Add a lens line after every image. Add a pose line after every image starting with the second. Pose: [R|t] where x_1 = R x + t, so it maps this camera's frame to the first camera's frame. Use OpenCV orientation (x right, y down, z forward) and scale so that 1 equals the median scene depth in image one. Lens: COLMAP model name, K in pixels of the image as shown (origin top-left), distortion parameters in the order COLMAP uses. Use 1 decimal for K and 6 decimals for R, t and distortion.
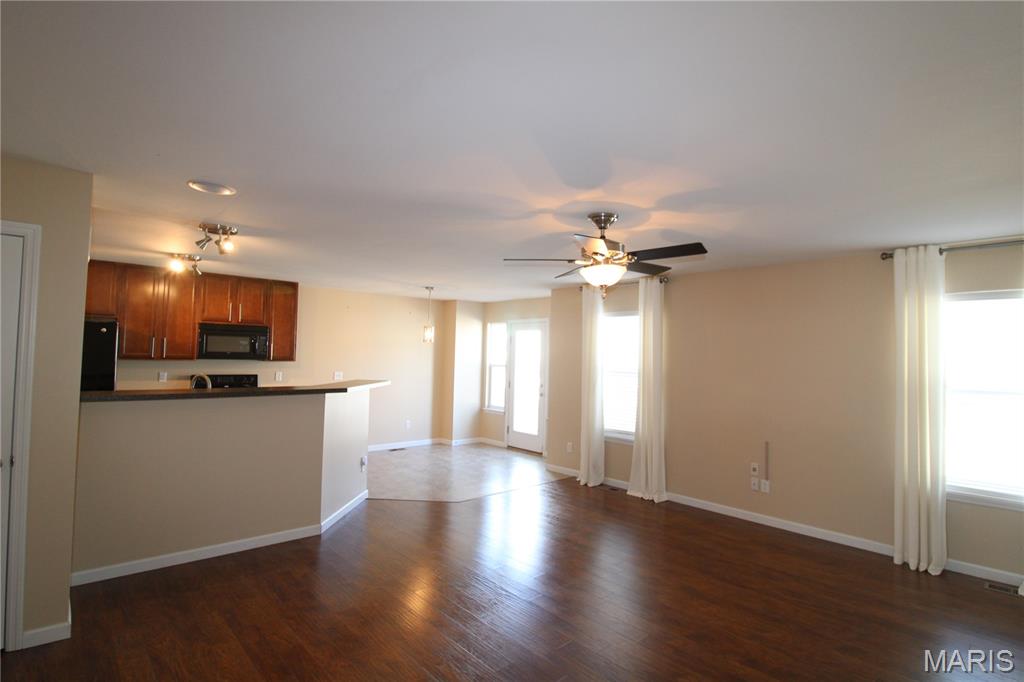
lens RADIAL K [[507.9, 0, 518.4], [0, 507.9, 335.9], [0, 0, 1]] dist [-0.000138, -0.012720]
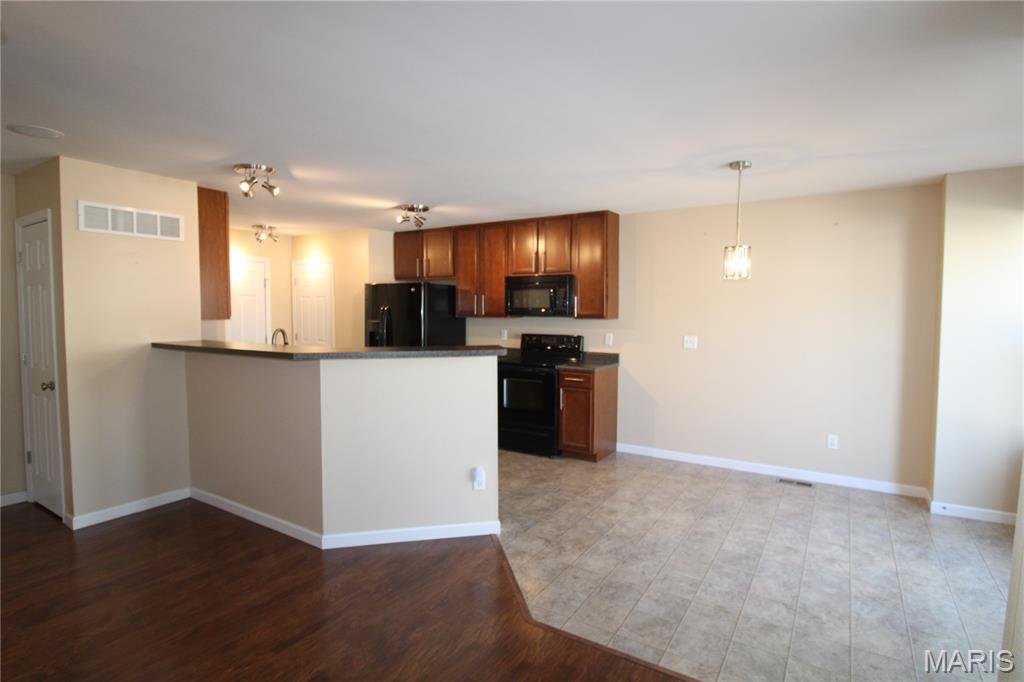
lens RADIAL K [[518.5, 0, 520.6], [0, 518.5, 334.5], [0, 0, 1]] dist [0.002353, -0.012087]
pose [[0.266885, 0.024419, -0.963419, 0.248519], [0.040487, 0.998512, 0.036524, 0.039789], [0.962877, -0.048754, 0.265500, 0.676417]]
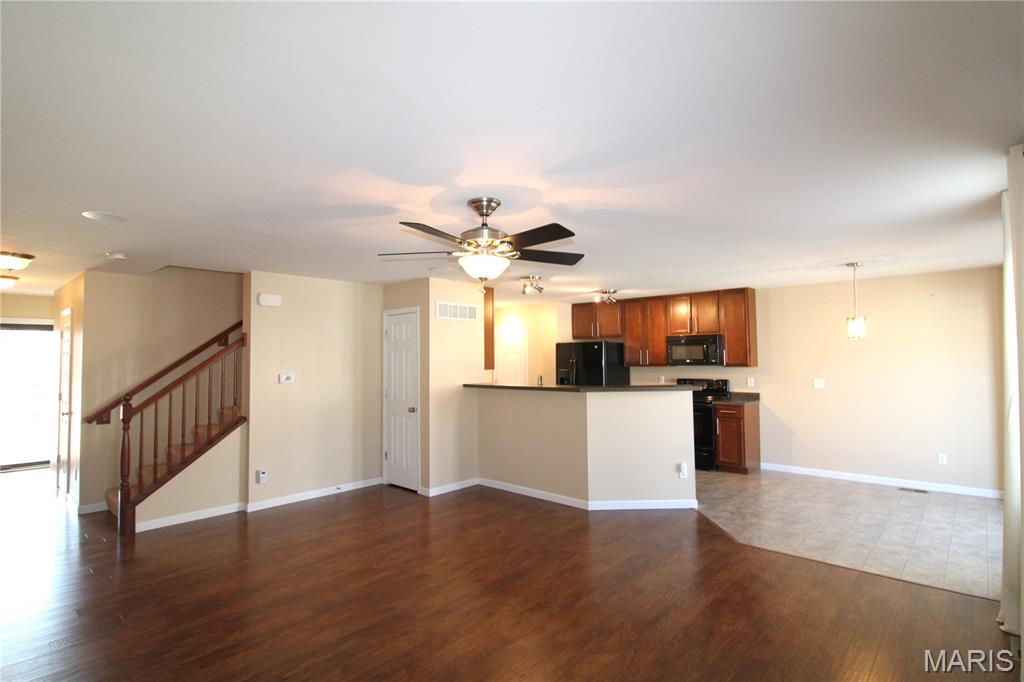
lens RADIAL K [[507.9, 0, 518.4], [0, 507.9, 335.9], [0, 0, 1]] dist [-0.000138, -0.012720]
pose [[0.088563, -0.068093, -0.993740, 0.502581], [0.050289, 0.996694, -0.063814, 0.030125], [0.994800, -0.044323, 0.091694, 0.461356]]
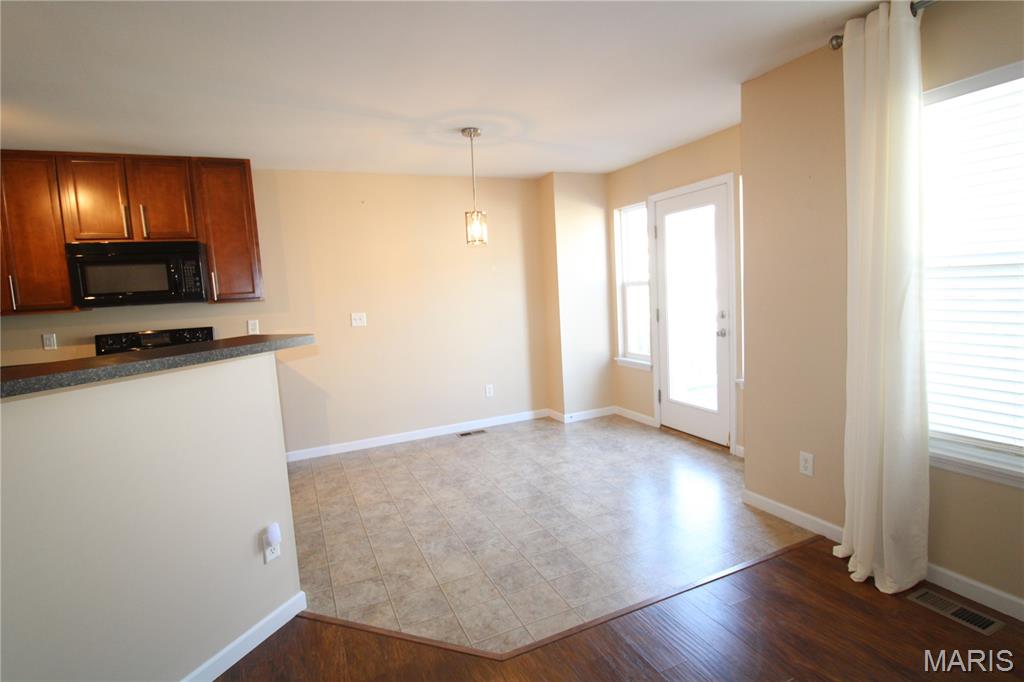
lens RADIAL K [[511.7, 0, 519.4], [0, 511.7, 334.1], [0, 0, 1]] dist [0.000560, -0.012725]
pose [[0.949523, -0.047026, -0.310152, 0.013055], [0.088922, 0.988495, 0.122356, 0.042682], [0.300830, -0.143759, 0.942780, 0.532895]]
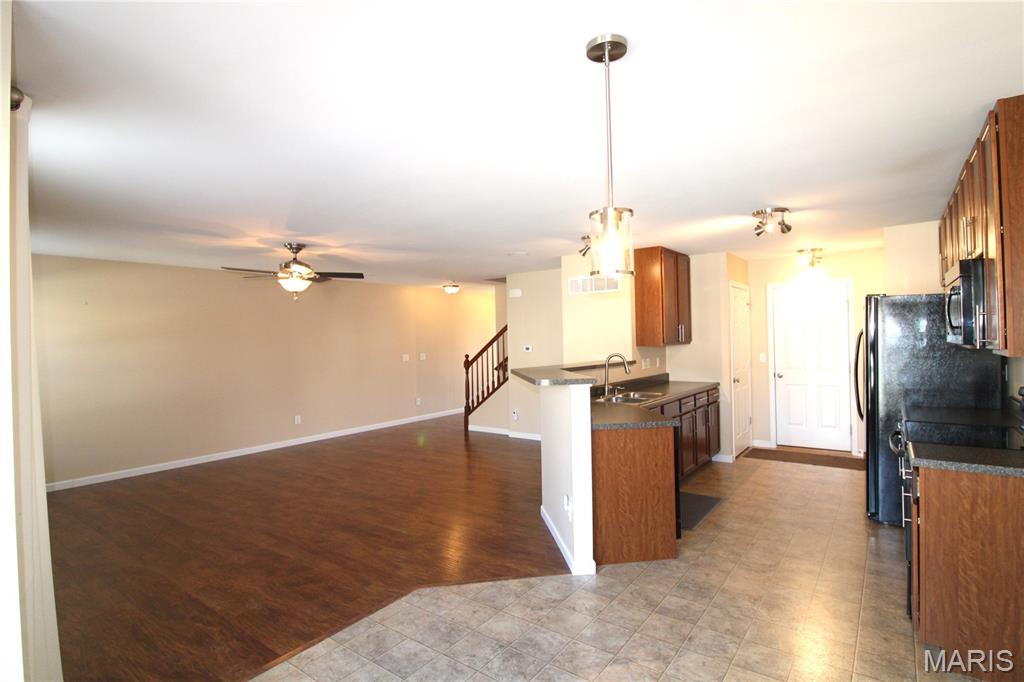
lens RADIAL K [[507.9, 0, 518.4], [0, 507.9, 335.9], [0, 0, 1]] dist [-0.000138, -0.012720]
pose [[-0.980637, -0.004327, -0.195786, -0.090533], [0.004867, 0.998909, -0.046455, 0.050842], [0.195774, -0.046508, -0.979546, 1.234425]]
